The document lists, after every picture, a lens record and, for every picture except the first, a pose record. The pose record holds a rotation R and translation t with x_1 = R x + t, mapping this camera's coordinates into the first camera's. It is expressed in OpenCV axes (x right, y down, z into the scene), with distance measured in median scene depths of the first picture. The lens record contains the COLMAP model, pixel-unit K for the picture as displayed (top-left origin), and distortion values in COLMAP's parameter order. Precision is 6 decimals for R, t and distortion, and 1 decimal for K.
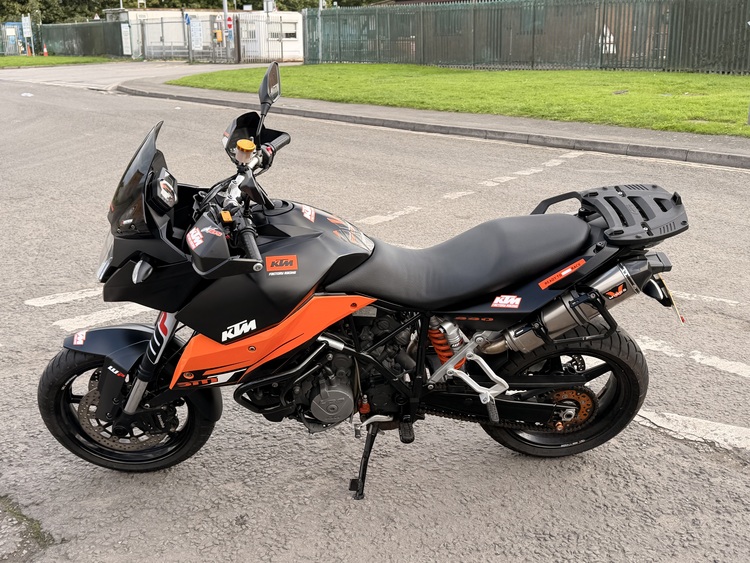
lens RADIAL K [[855.3, 0, 375.0], [0, 855.3, 281.5], [0, 0, 1]] dist [0.208178, -0.486246]
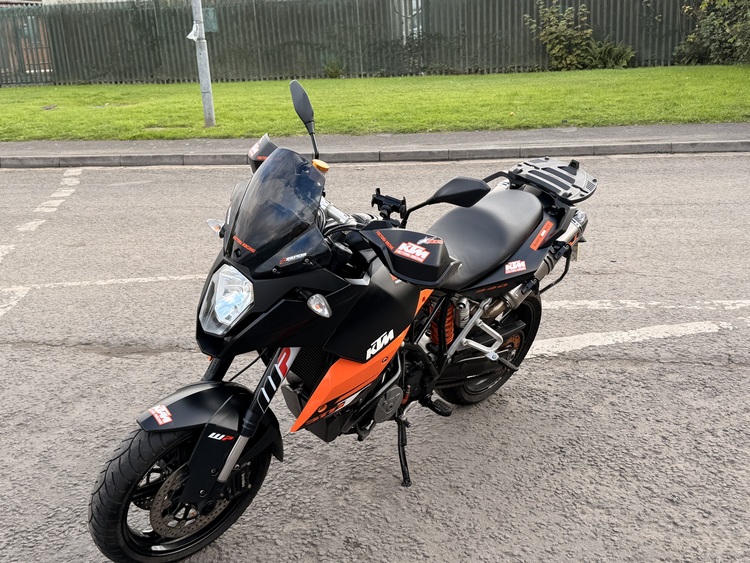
lens RADIAL K [[855.3, 0, 375.0], [0, 855.3, 281.5], [0, 0, 1]] dist [0.208178, -0.486246]
pose [[0.741347, -0.213680, 0.636196, -0.154294], [0.222493, 0.972602, 0.067403, -0.016393], [-0.633168, 0.091580, 0.768577, 0.044407]]
